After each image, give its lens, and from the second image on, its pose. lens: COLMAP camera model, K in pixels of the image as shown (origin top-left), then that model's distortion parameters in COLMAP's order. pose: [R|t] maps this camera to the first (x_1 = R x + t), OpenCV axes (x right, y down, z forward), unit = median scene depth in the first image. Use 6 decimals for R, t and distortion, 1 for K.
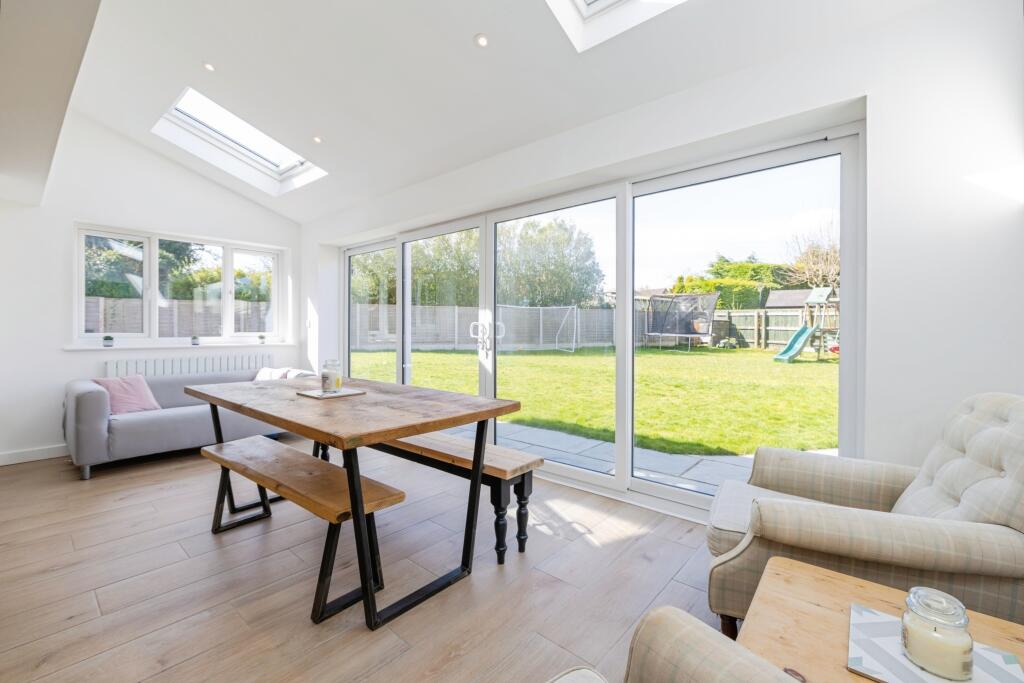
lens RADIAL K [[439.2, 0, 513.1], [0, 439.2, 335.3], [0, 0, 1]] dist [0.001189, 0.000086]
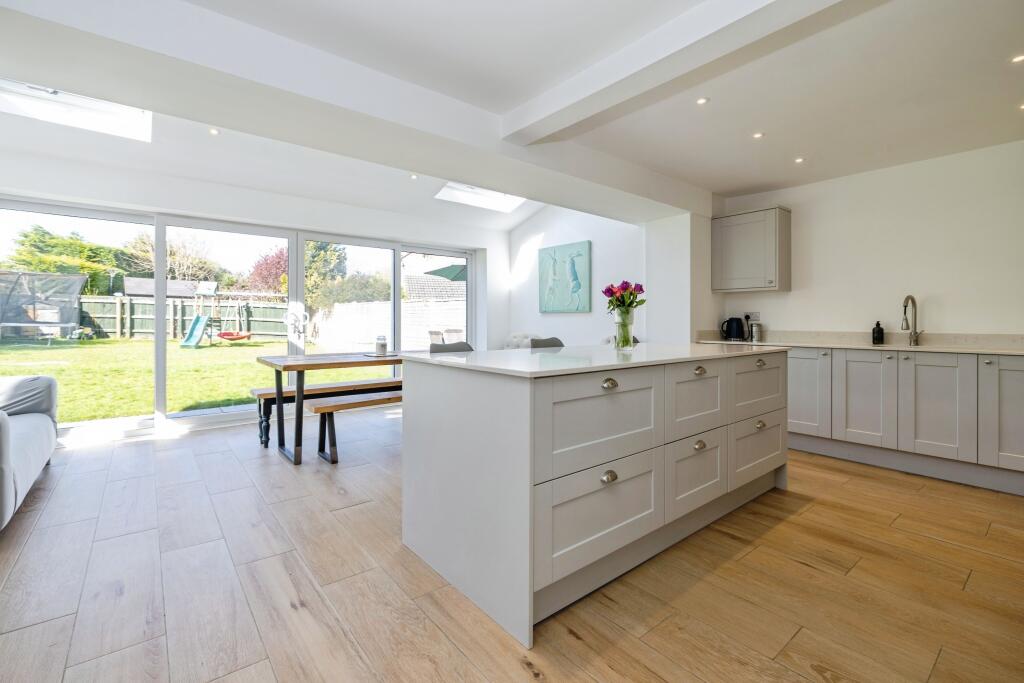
lens RADIAL K [[449.2, 0, 506.0], [0, 449.2, 323.6], [0, 0, 1]] dist [0.001064, 0.000296]
pose [[0.177651, -0.007079, 0.984068, -0.238433], [0.008878, 0.999945, 0.005590, 0.000514], [-0.984054, 0.007744, 0.177704, 0.026361]]
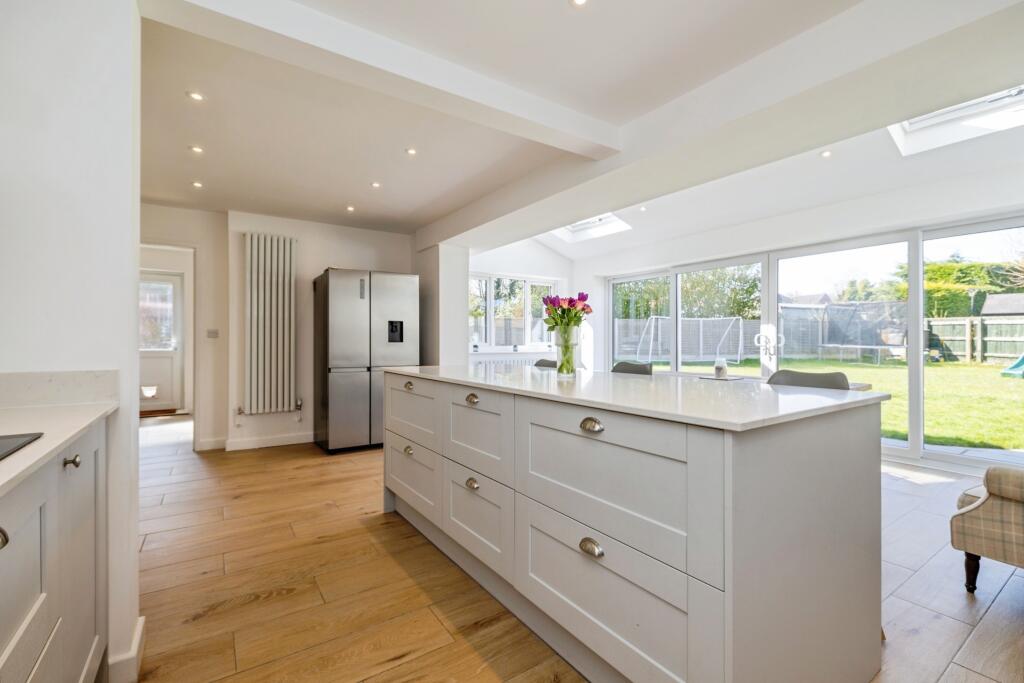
lens RADIAL K [[450.7, 0, 512.0], [0, 450.7, 341.5], [0, 0, 1]] dist [0.008147, -0.000008]
pose [[0.966188, -0.001589, -0.257834, -0.084454], [-0.001805, 0.999915, -0.012928, 0.002185], [0.257833, 0.012956, 0.966103, -0.095971]]
